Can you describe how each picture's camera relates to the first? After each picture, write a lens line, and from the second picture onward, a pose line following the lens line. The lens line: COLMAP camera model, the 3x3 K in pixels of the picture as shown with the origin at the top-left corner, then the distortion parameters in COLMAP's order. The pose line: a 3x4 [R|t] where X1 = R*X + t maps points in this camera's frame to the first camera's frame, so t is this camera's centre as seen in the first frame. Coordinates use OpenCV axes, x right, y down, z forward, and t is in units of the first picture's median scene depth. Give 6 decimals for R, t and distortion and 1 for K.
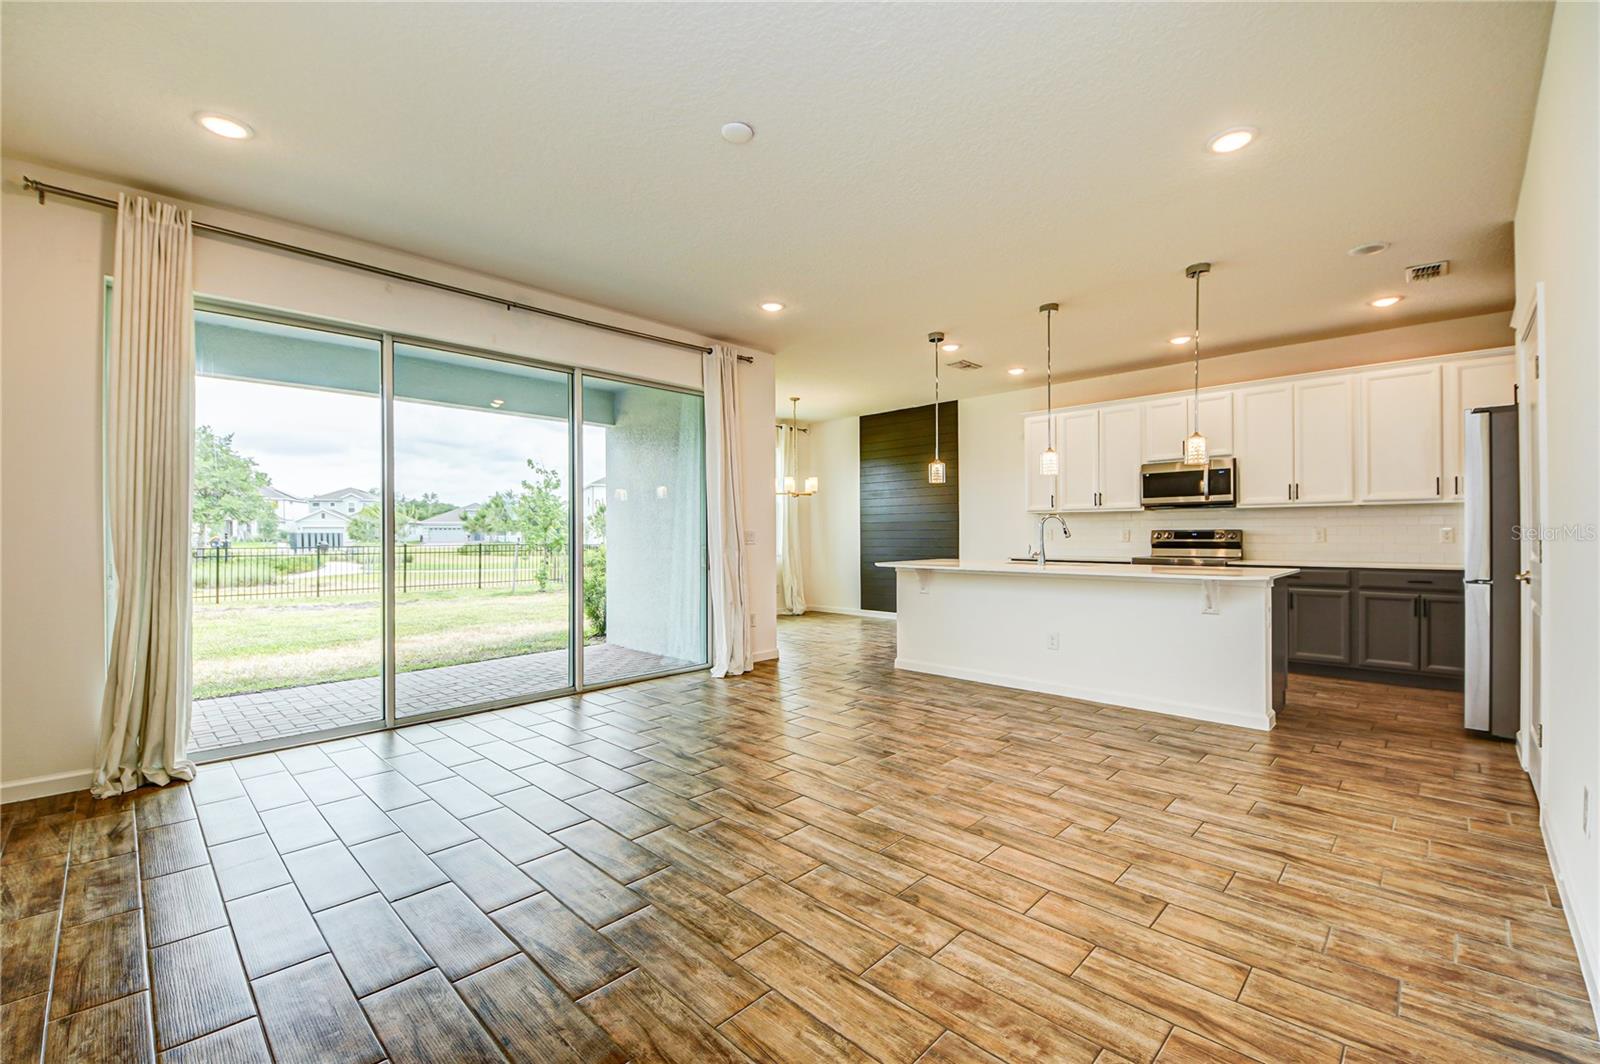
lens RADIAL K [[685.5, 0, 800.0], [0, 685.5, 532.0], [0, 0, 1]] dist [-0.011255, -0.000149]
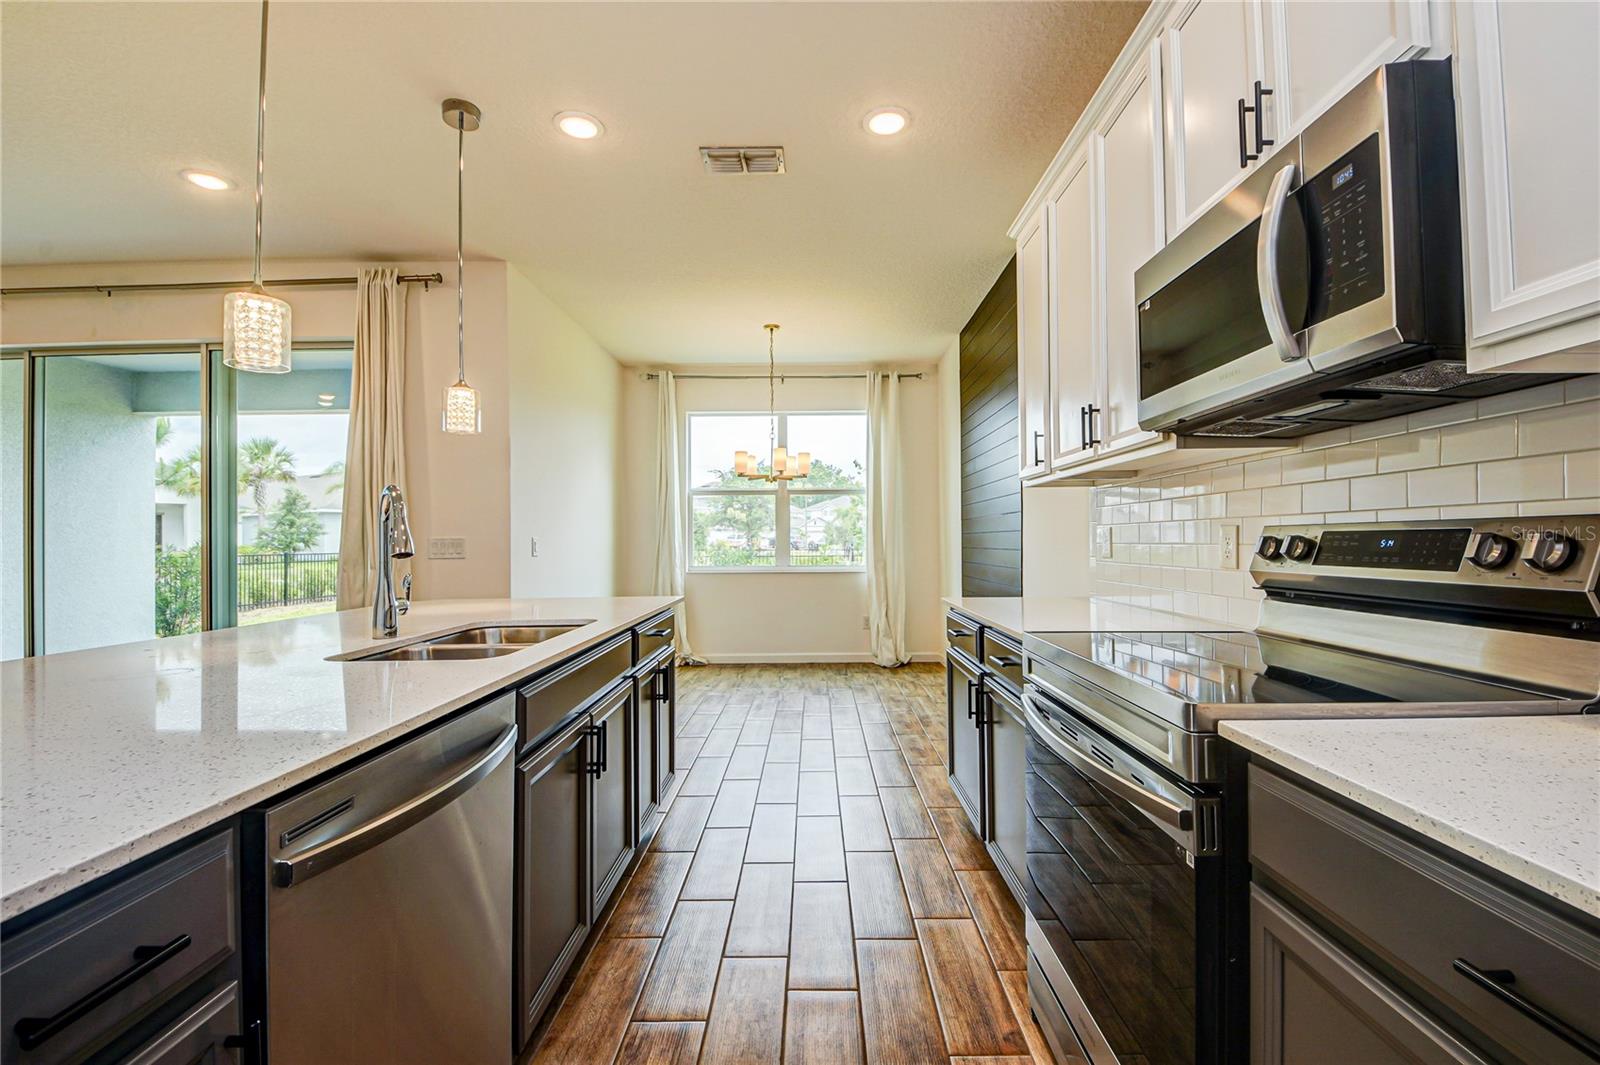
lens RADIAL K [[685.5, 0, 800.0], [0, 685.5, 532.5], [0, 0, 1]] dist [-0.011255, -0.000149]
pose [[0.692845, -0.008908, -0.721031, 0.603988], [0.005835, 0.999960, -0.006747, -0.000031], [0.721063, 0.000467, 0.692869, 0.736228]]
